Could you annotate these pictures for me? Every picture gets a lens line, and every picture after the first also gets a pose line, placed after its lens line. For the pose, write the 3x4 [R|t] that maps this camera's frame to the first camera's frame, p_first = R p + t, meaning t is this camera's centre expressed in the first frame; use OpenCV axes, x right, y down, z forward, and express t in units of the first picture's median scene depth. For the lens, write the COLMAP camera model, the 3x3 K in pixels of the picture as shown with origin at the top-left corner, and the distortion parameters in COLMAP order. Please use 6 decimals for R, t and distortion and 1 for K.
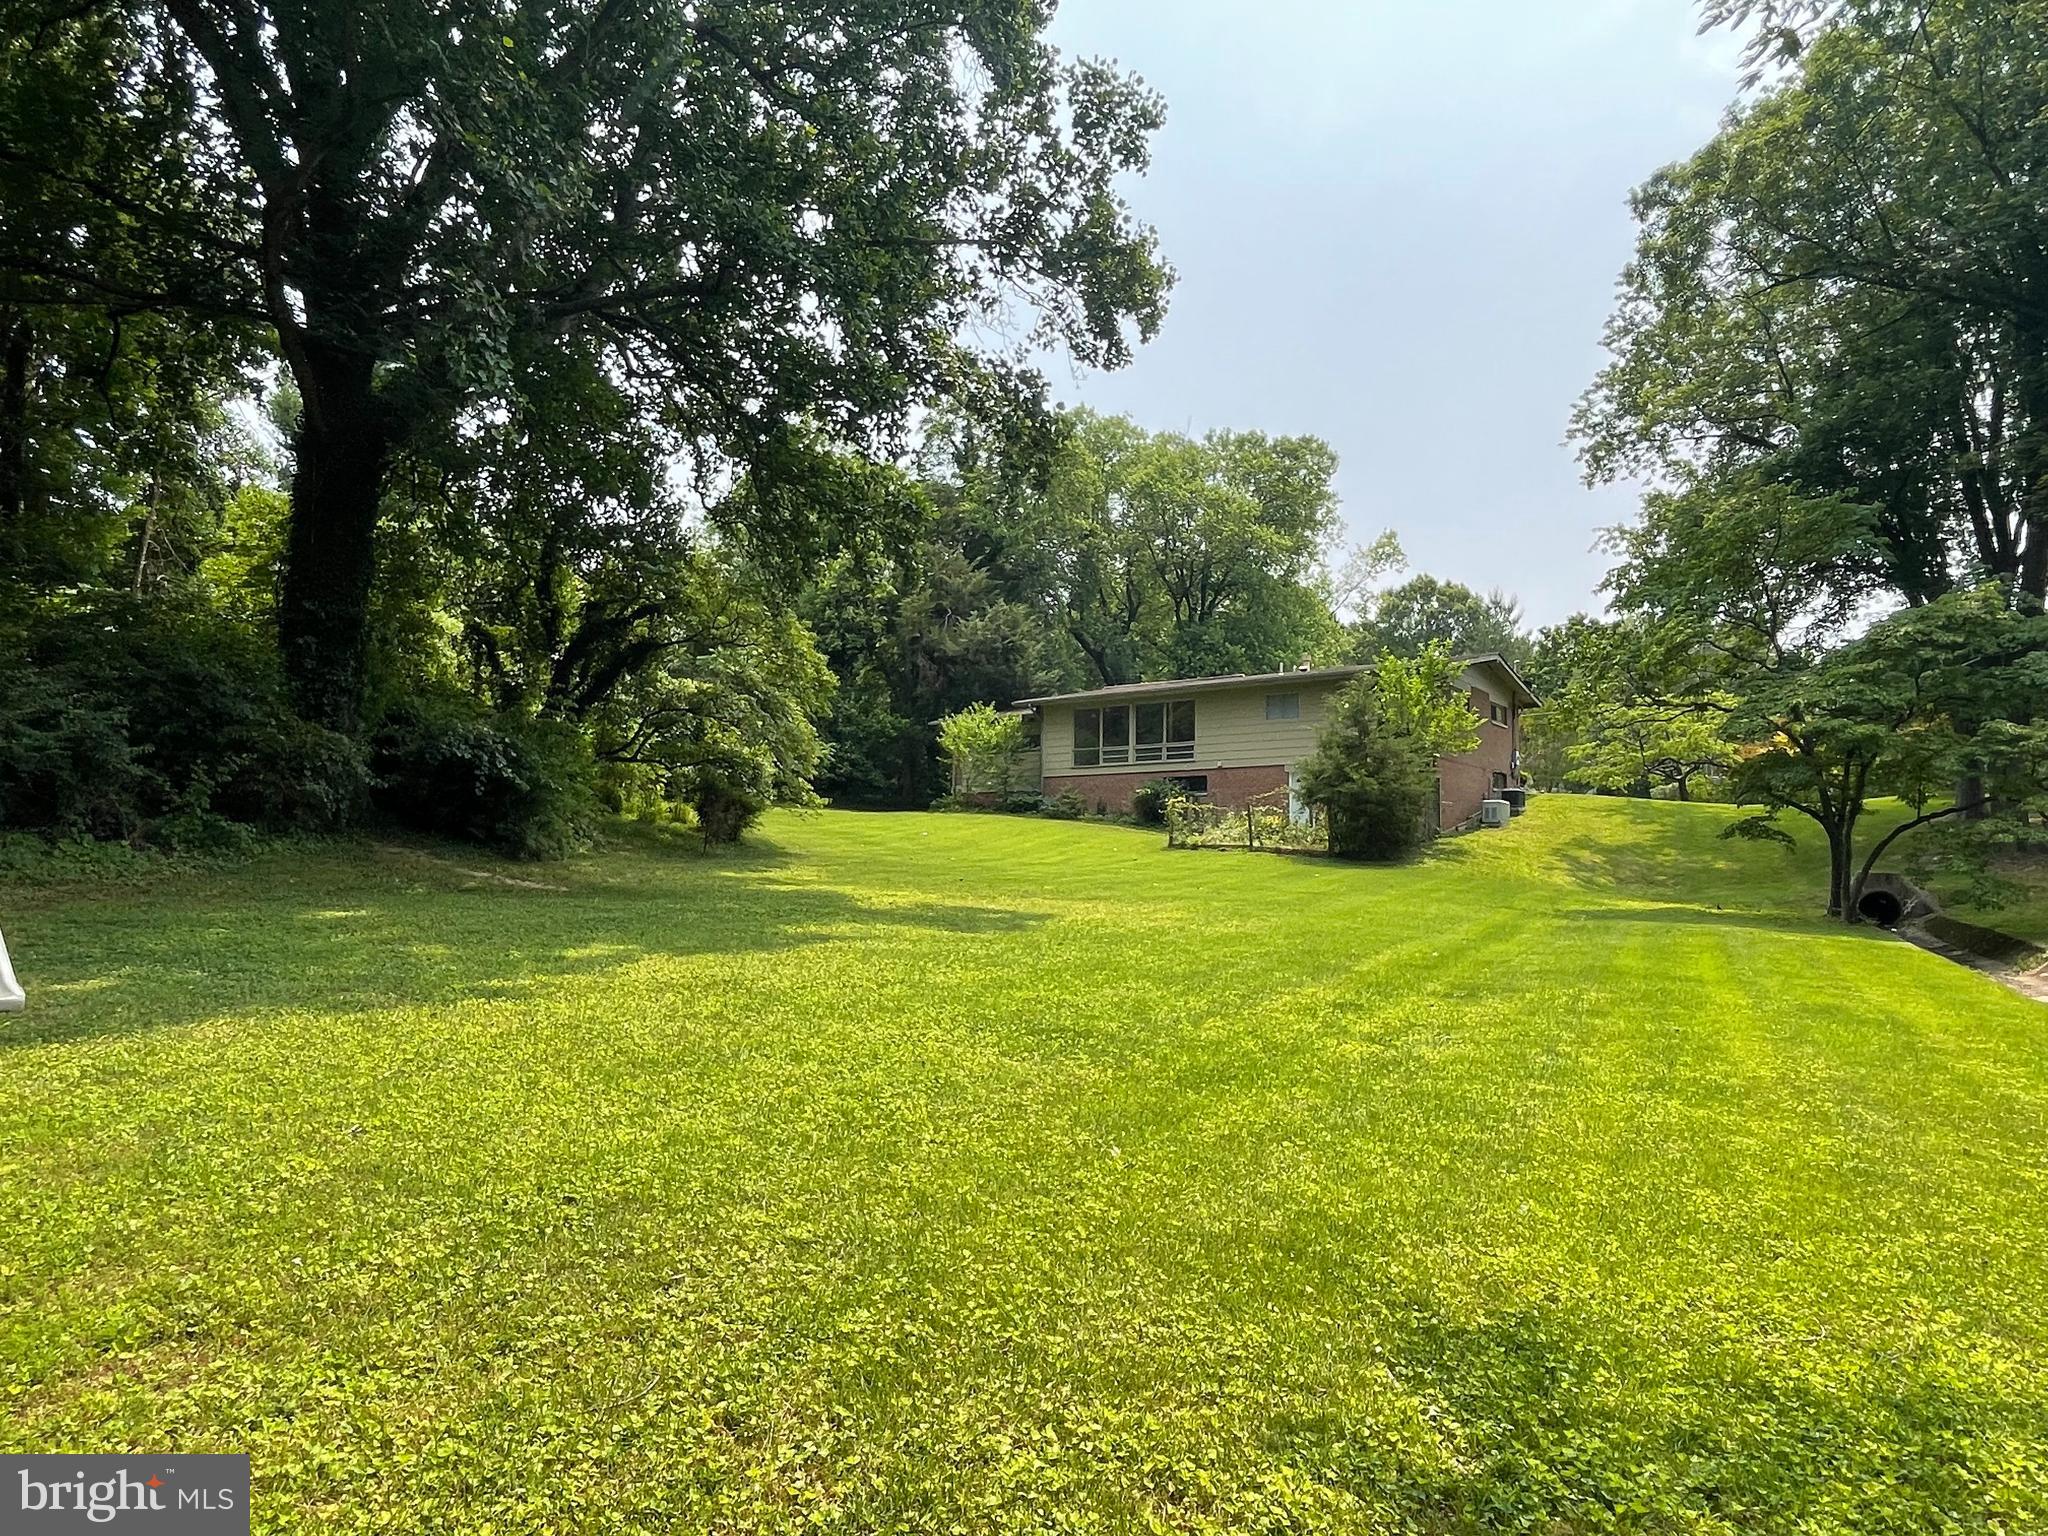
lens RADIAL K [[1369.9, 0, 1024.0], [0, 1369.9, 768.0], [0, 0, 1]] dist [-0.001608, -0.000309]
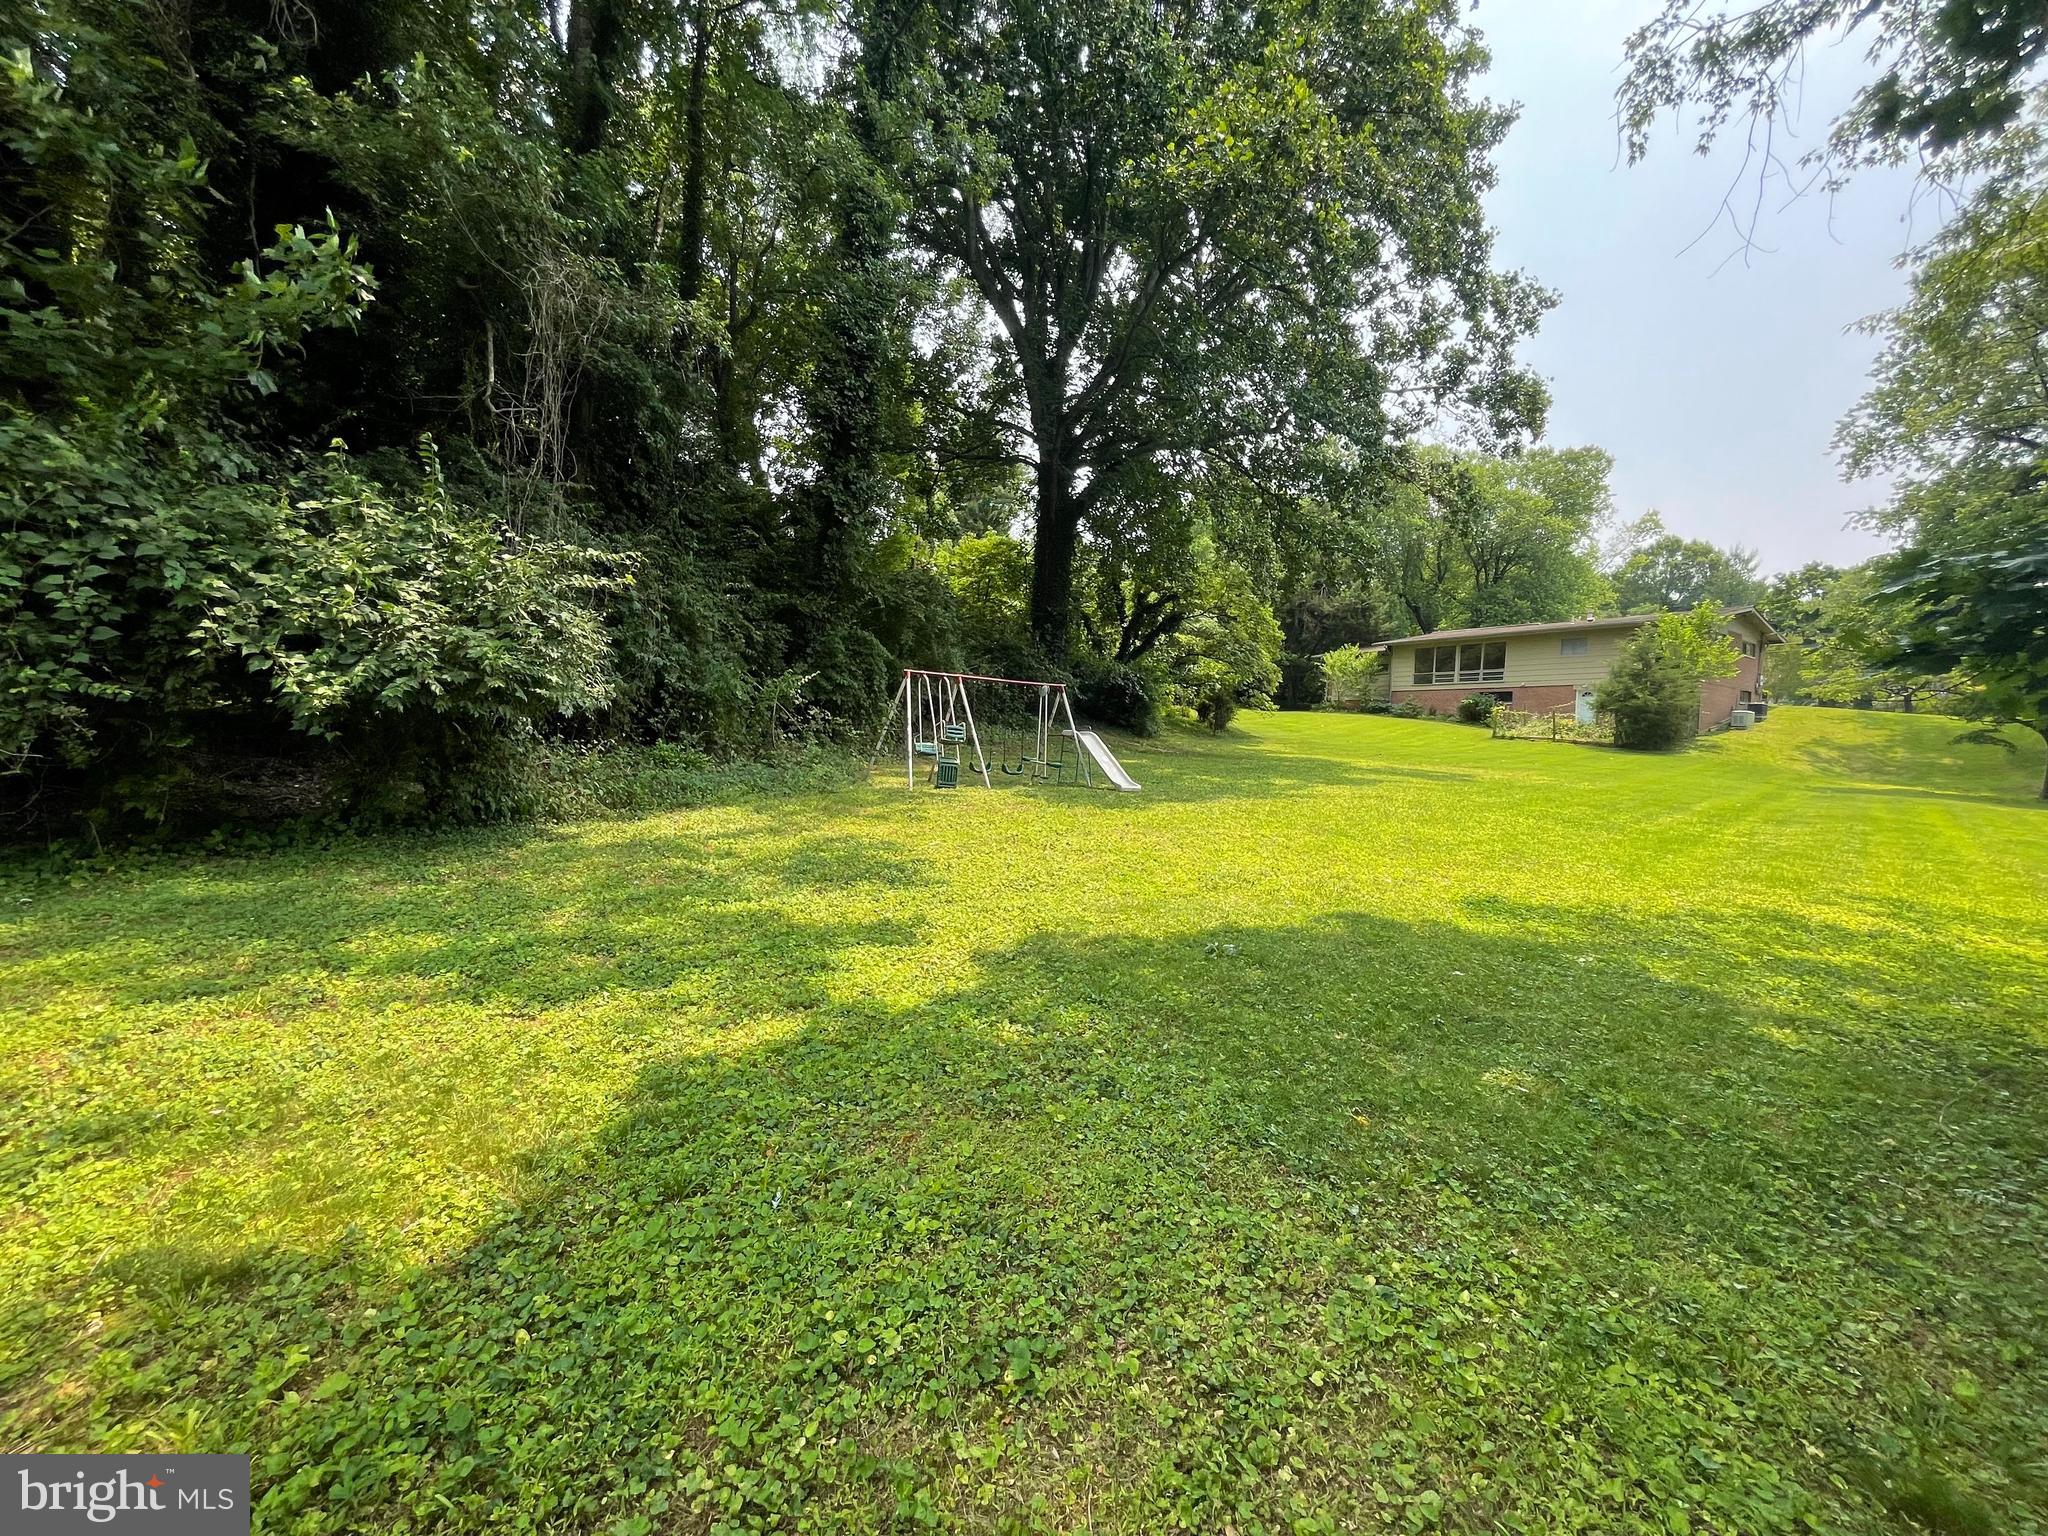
lens RADIAL K [[840.8, 0, 1024.0], [0, 840.8, 768.0], [0, 0, 1]] dist [-0.010597, 0.000086]
pose [[0.934429, 0.037754, -0.354142, -0.051948], [-0.001088, 0.994663, 0.103167, -0.006551], [0.356148, -0.096017, 0.929484, -0.093197]]
